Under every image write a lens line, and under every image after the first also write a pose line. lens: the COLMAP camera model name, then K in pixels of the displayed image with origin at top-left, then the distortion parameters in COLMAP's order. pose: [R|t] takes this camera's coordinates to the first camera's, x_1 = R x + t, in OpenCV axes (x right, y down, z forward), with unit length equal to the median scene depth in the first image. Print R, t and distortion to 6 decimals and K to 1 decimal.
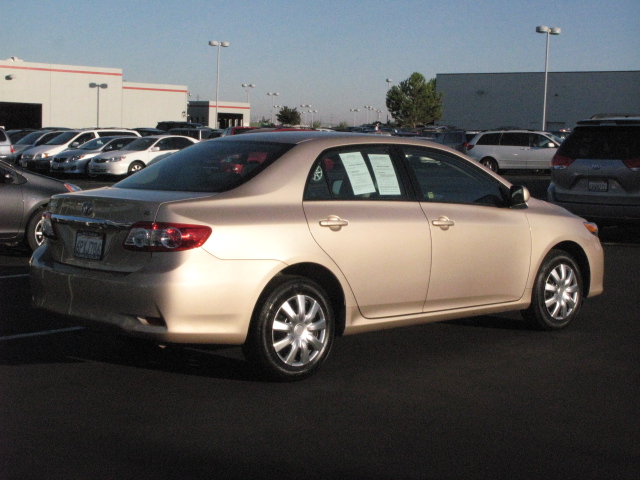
lens RADIAL K [[1161.1, 0, 320.0], [0, 1161.1, 240.0], [0, 0, 1]] dist [-0.002128, -0.001277]
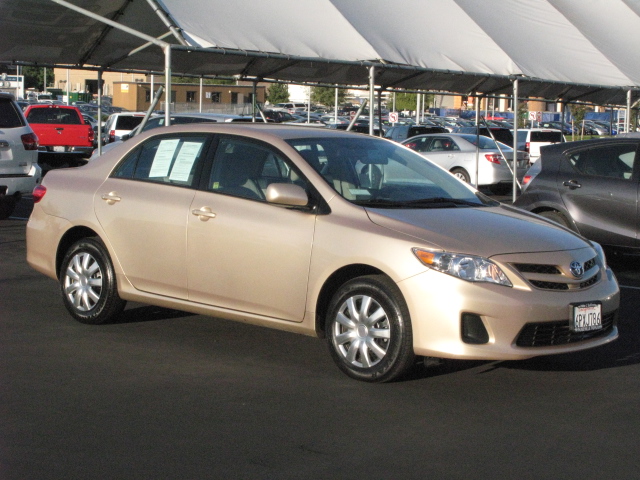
lens RADIAL K [[1338.3, 0, 320.0], [0, 1338.3, 240.0], [0, 0, 1]] dist [0.027435, 0.052233]
pose [[0.045481, 0.084915, -0.995350, 1.259629], [-0.109035, 0.990850, 0.079548, -0.095255], [0.992997, 0.104910, 0.054324, 1.064293]]
